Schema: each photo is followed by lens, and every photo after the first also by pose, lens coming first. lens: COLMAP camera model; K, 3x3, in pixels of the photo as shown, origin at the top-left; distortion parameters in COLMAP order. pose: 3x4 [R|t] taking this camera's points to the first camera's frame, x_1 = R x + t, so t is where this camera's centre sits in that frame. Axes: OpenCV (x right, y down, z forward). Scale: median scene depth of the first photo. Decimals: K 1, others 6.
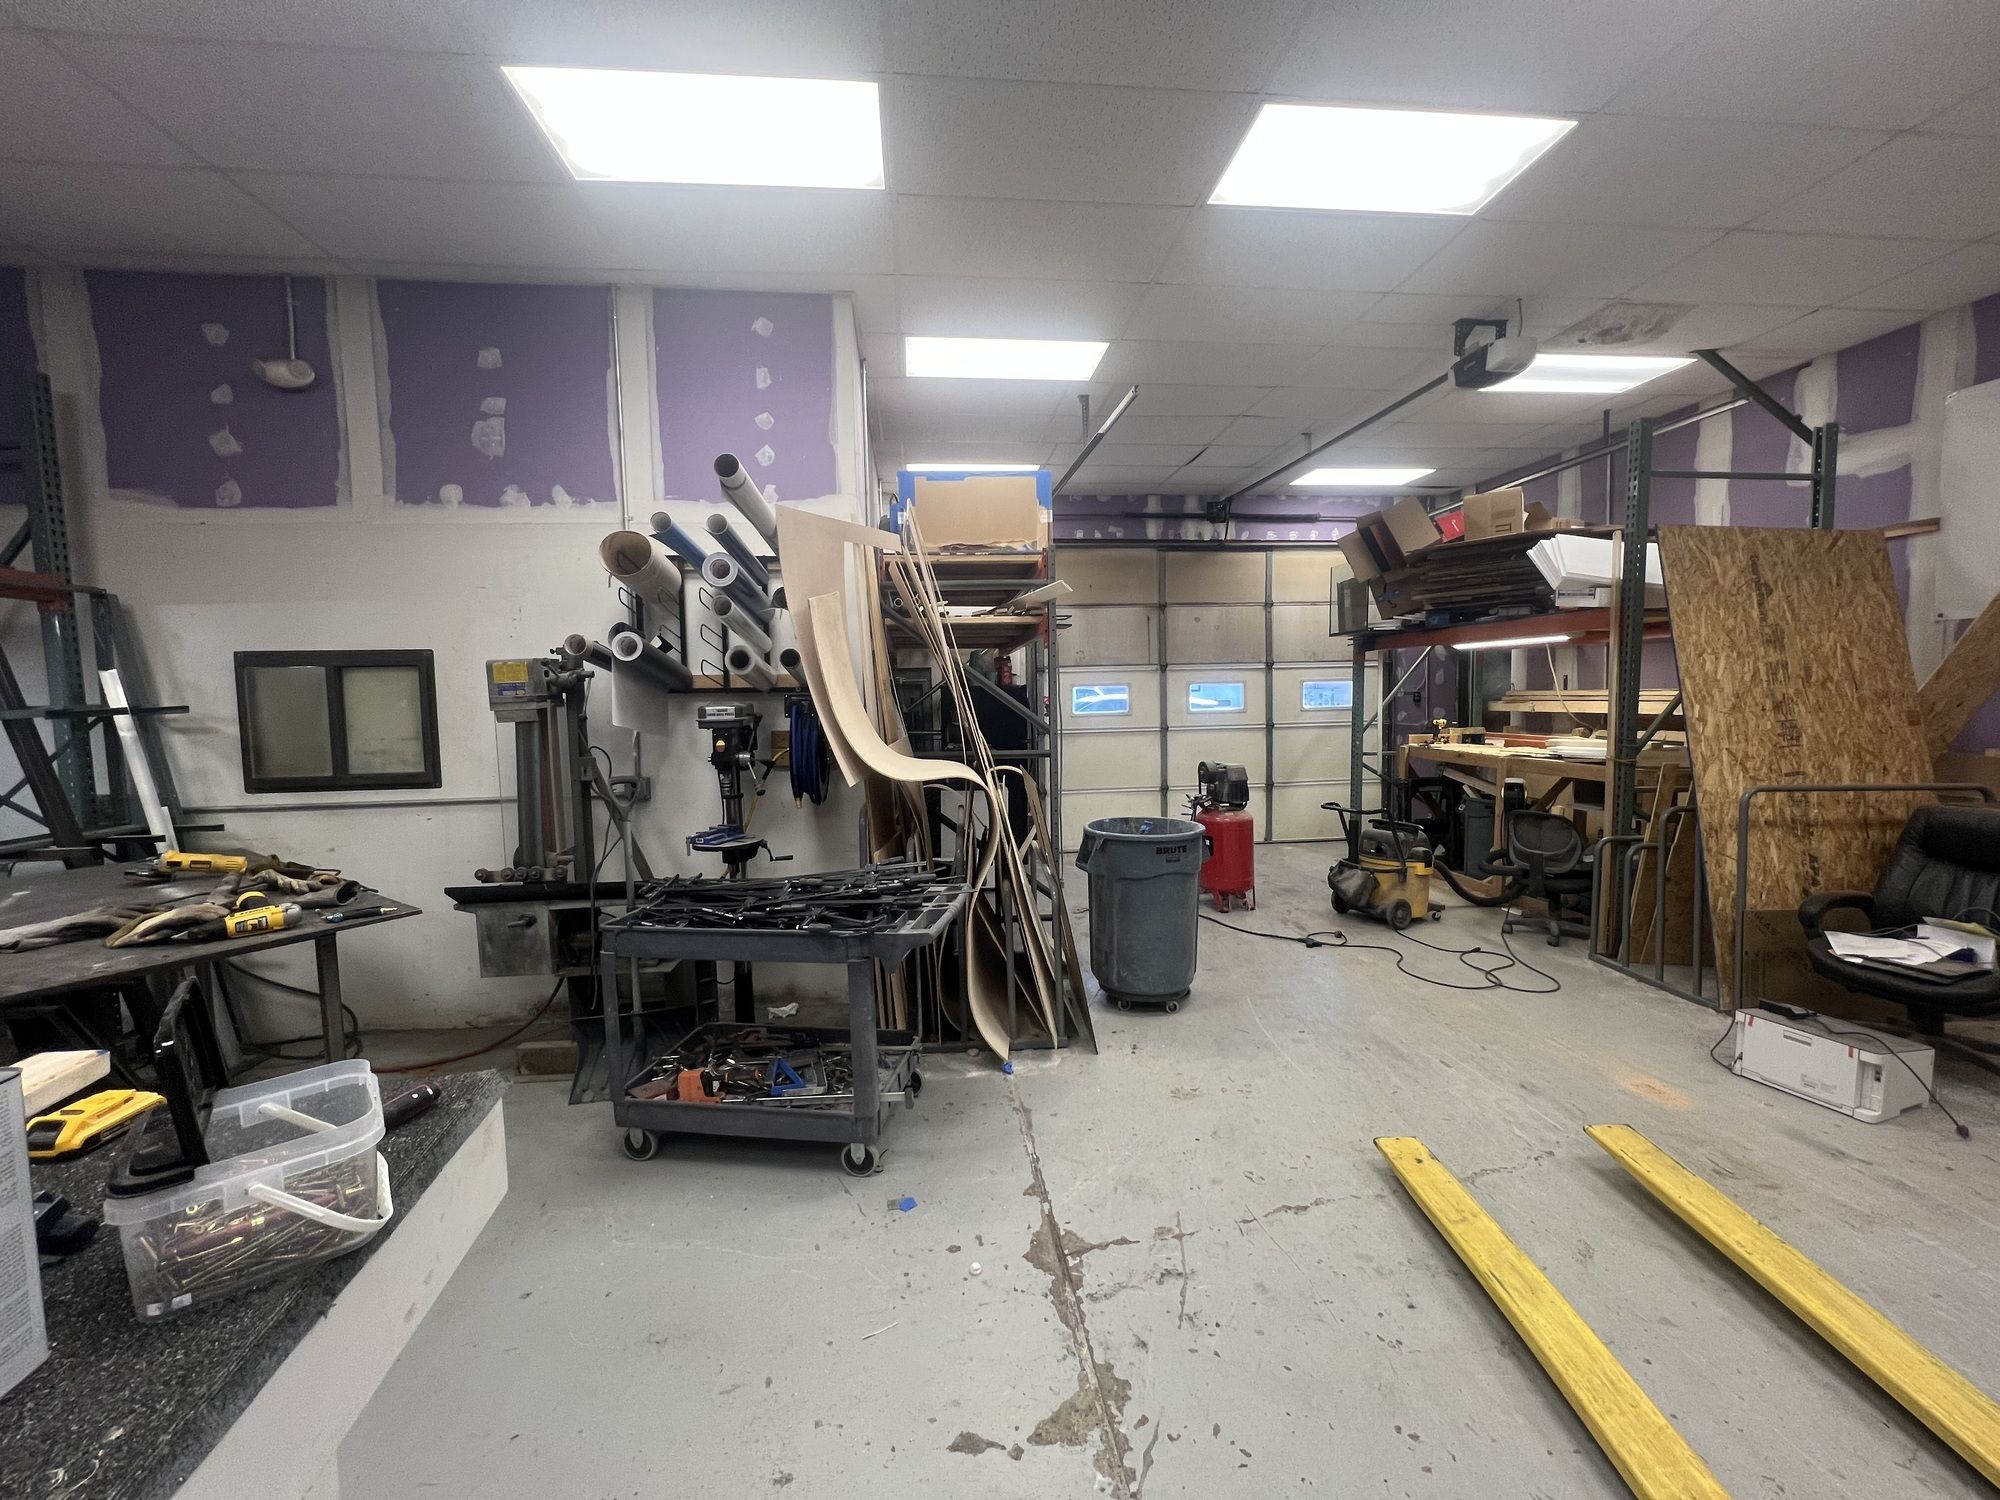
lens RADIAL K [[796.7, 0, 1001.0], [0, 796.7, 744.5], [0, 0, 1]] dist [-0.003368, 0.000906]
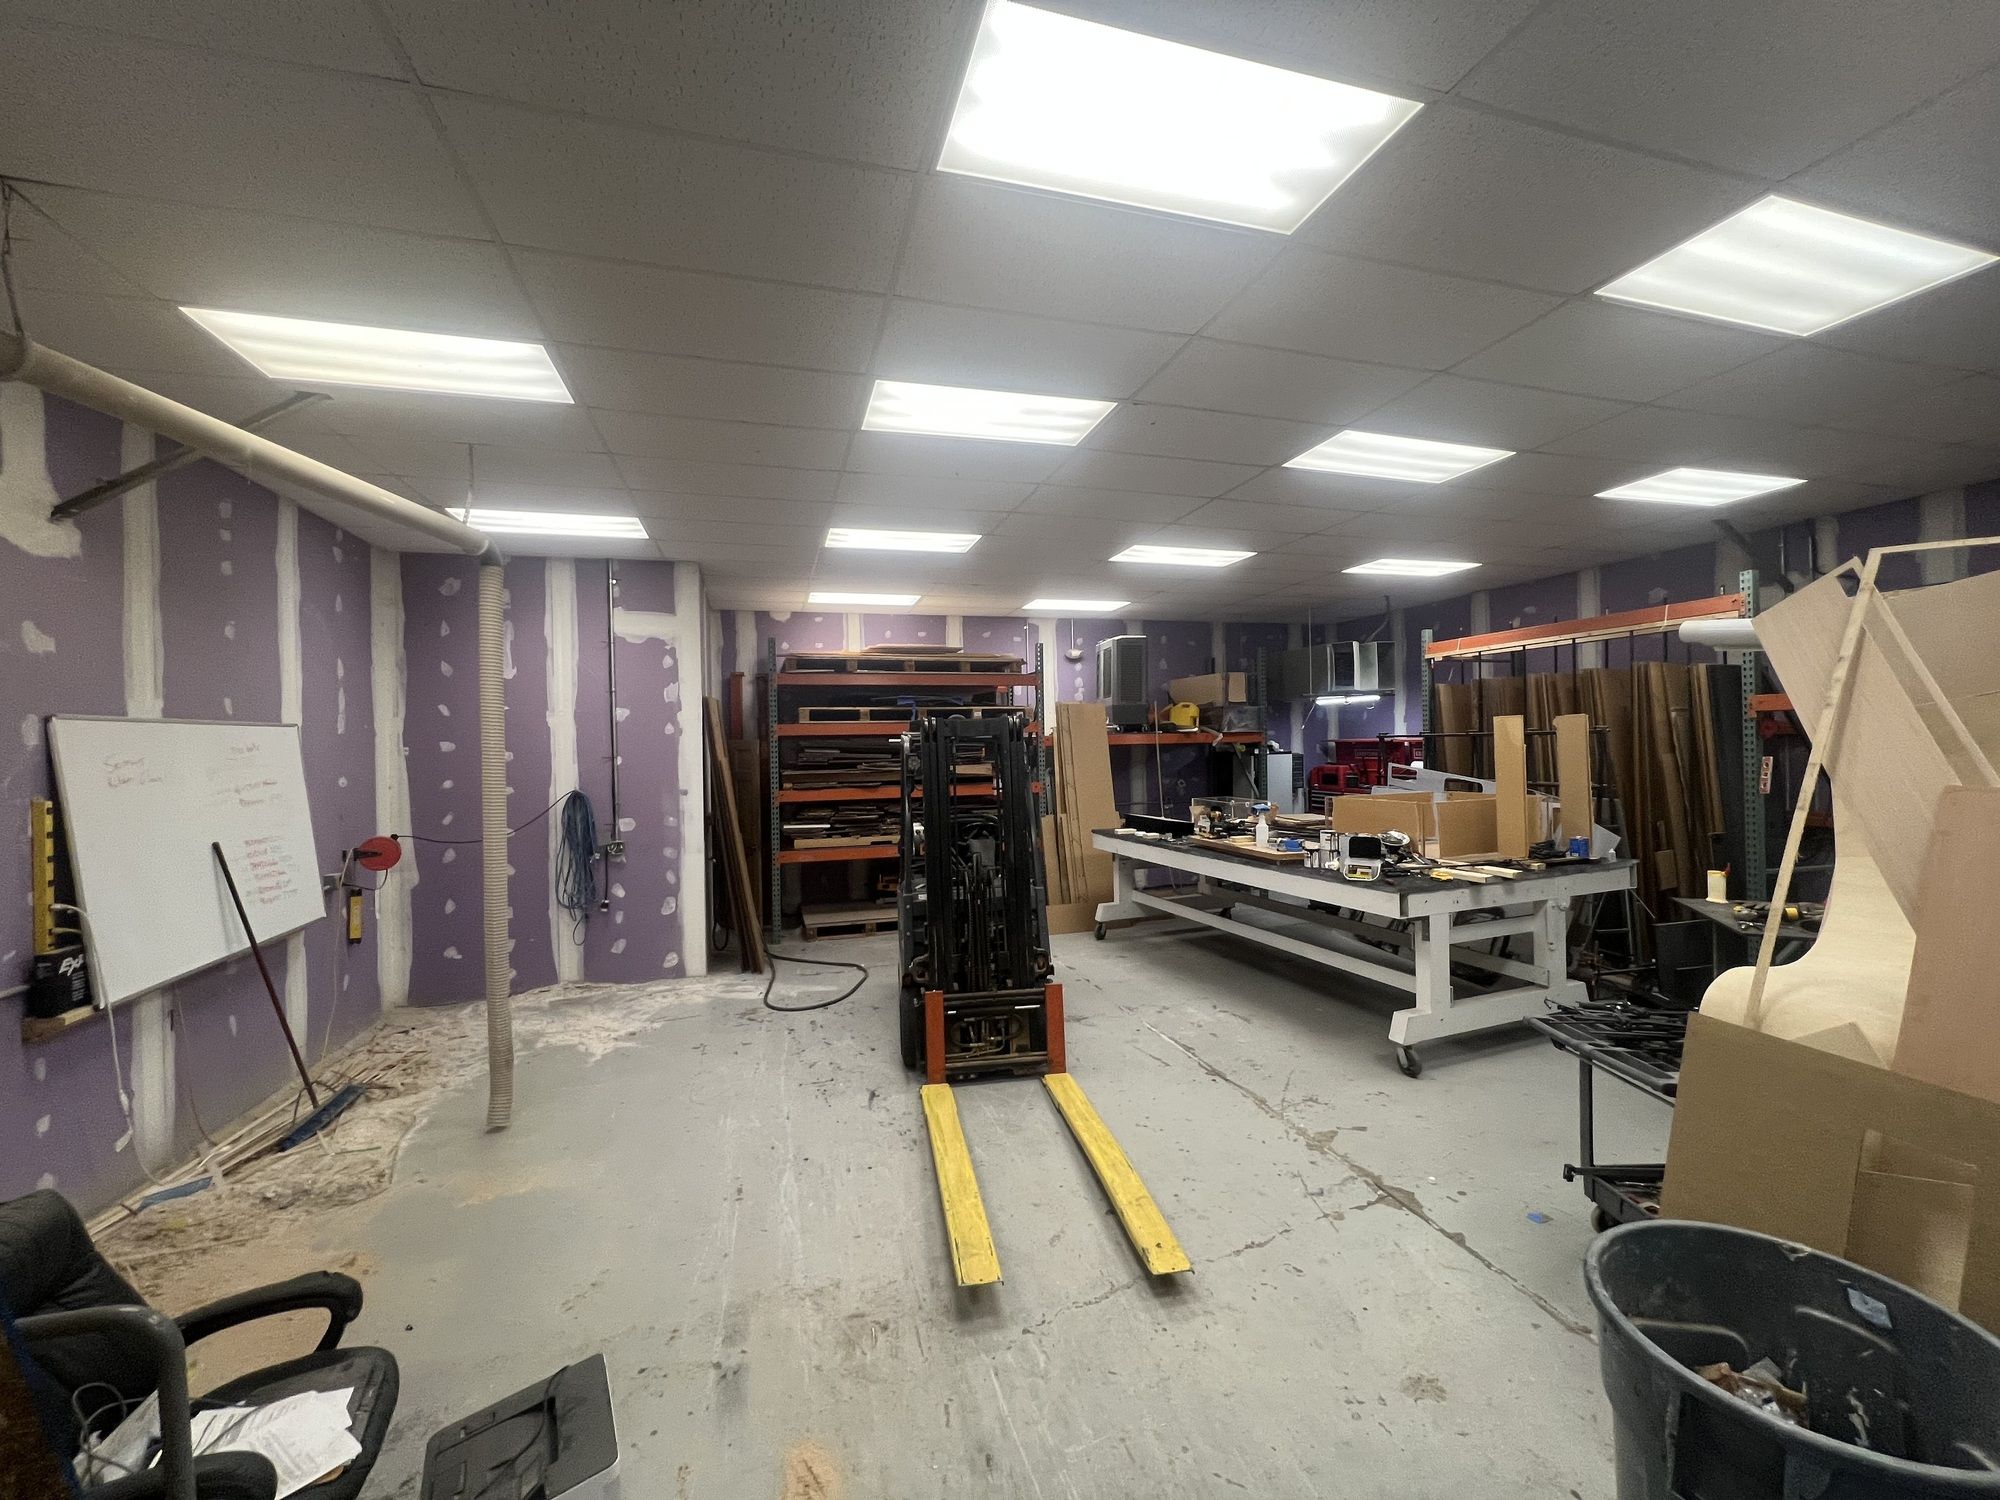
lens RADIAL K [[796.7, 0, 995.4], [0, 796.7, 748.2], [0, 0, 1]] dist [-0.003368, 0.000906]
pose [[-0.984066, 0.044193, -0.172224, 1.150073], [0.033089, 0.997216, 0.066816, -0.364201], [0.174697, 0.060052, -0.982789, 2.551061]]
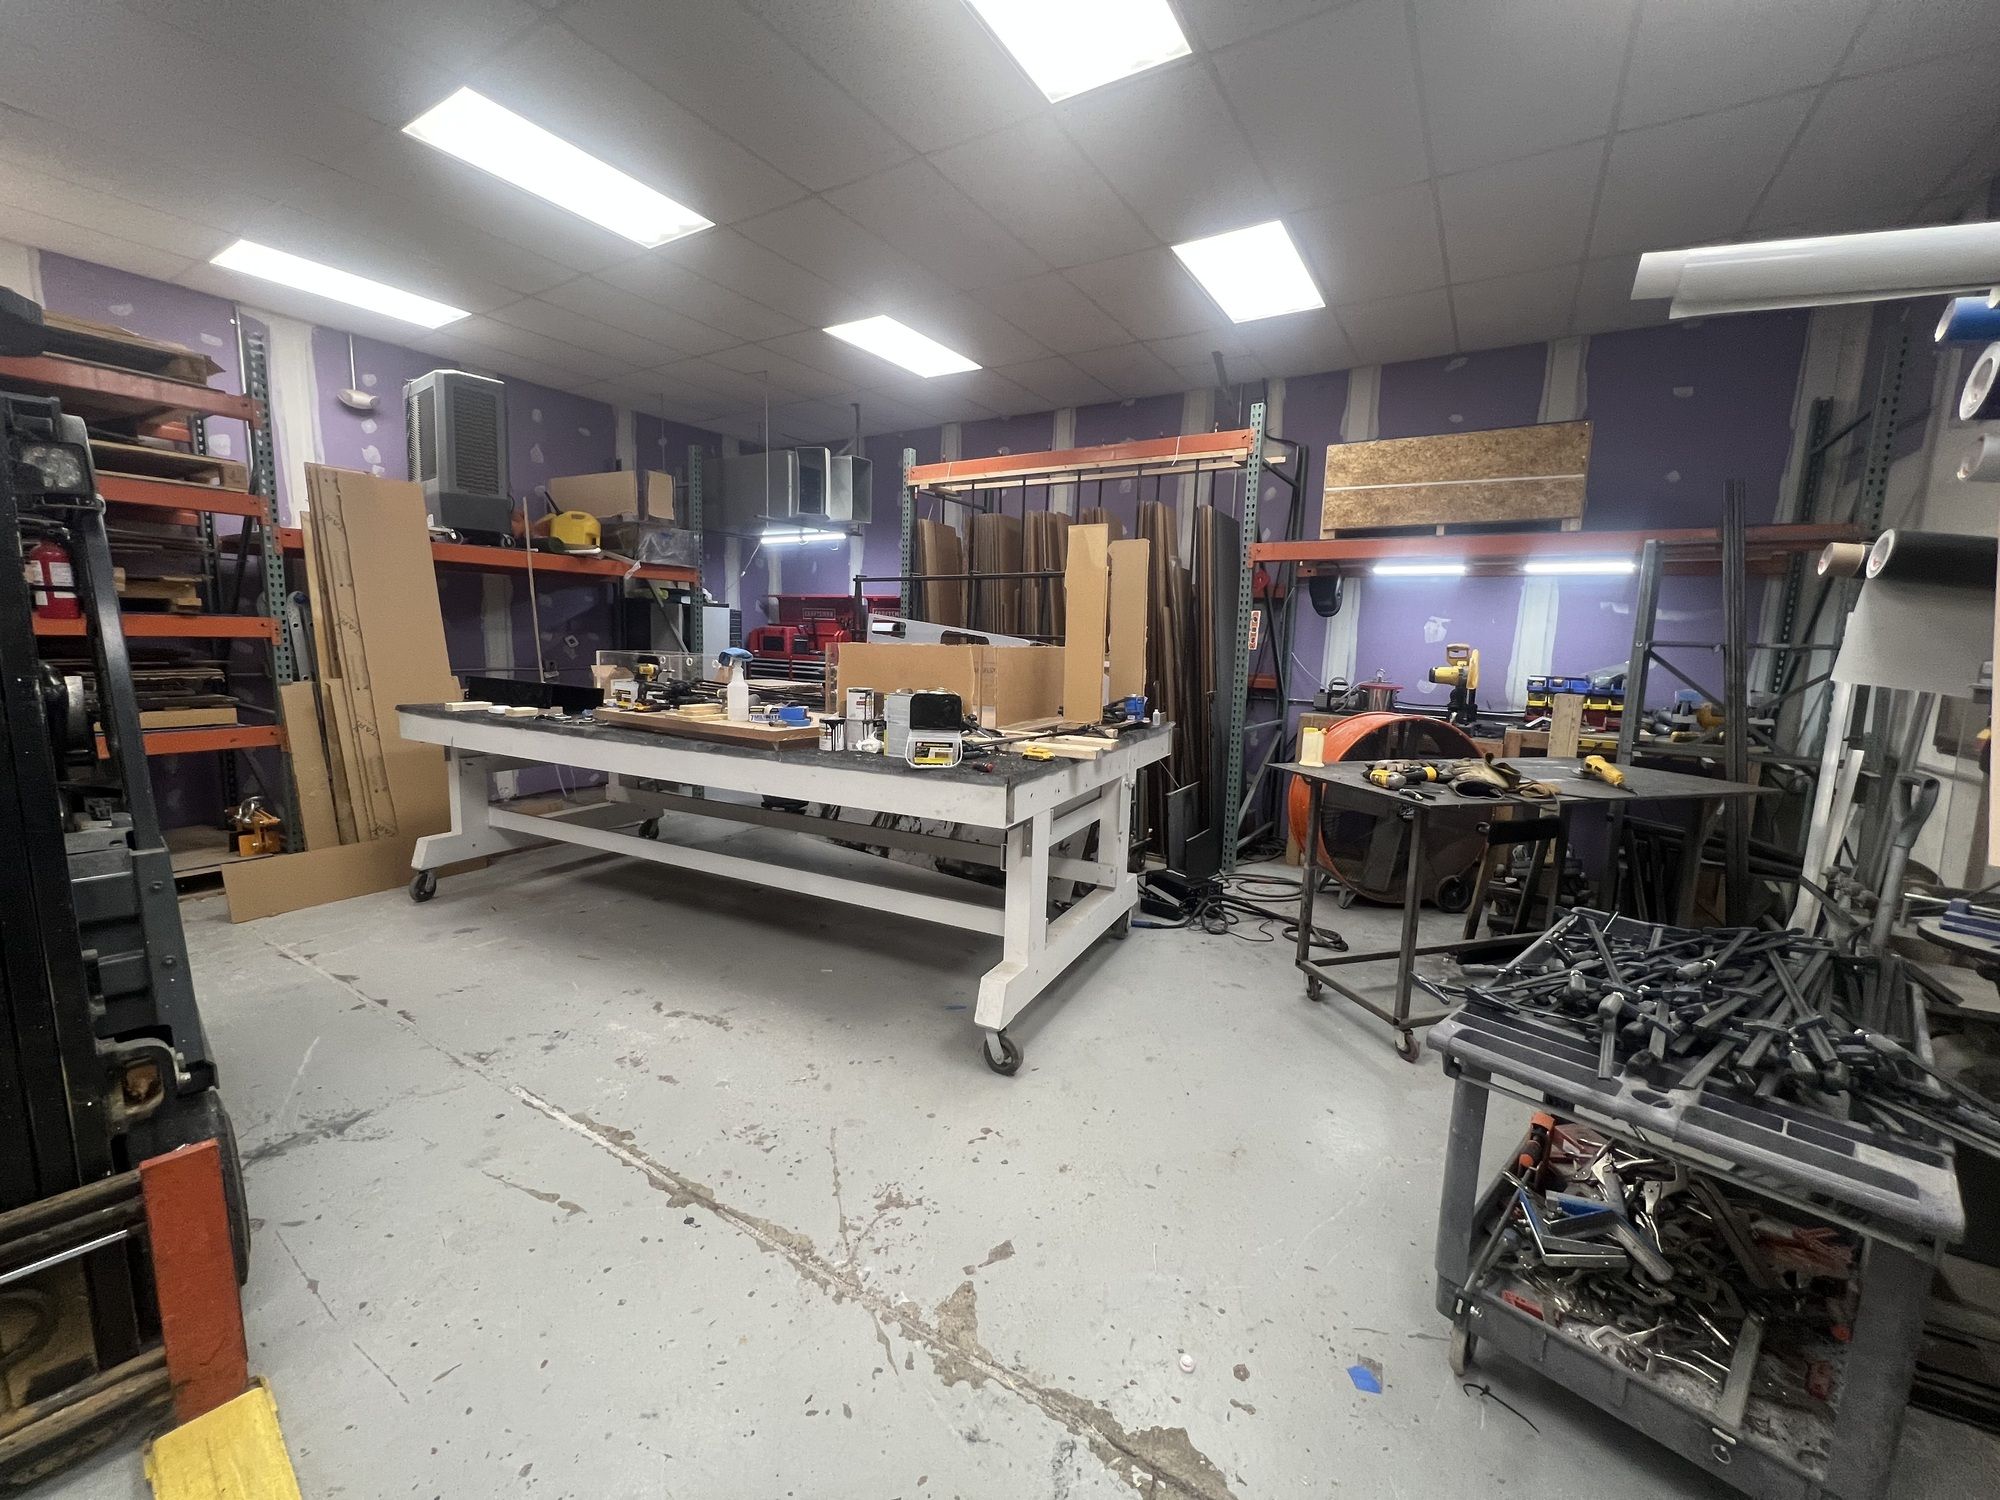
lens RADIAL K [[796.7, 0, 996.5], [0, 796.7, 745.5], [0, 0, 1]] dist [-0.003368, 0.000906]
pose [[-0.622664, 0.111666, -0.774481, 0.674212], [-0.061492, 0.979721, 0.190696, -0.079820], [0.780070, 0.166364, -0.603170, 1.325336]]
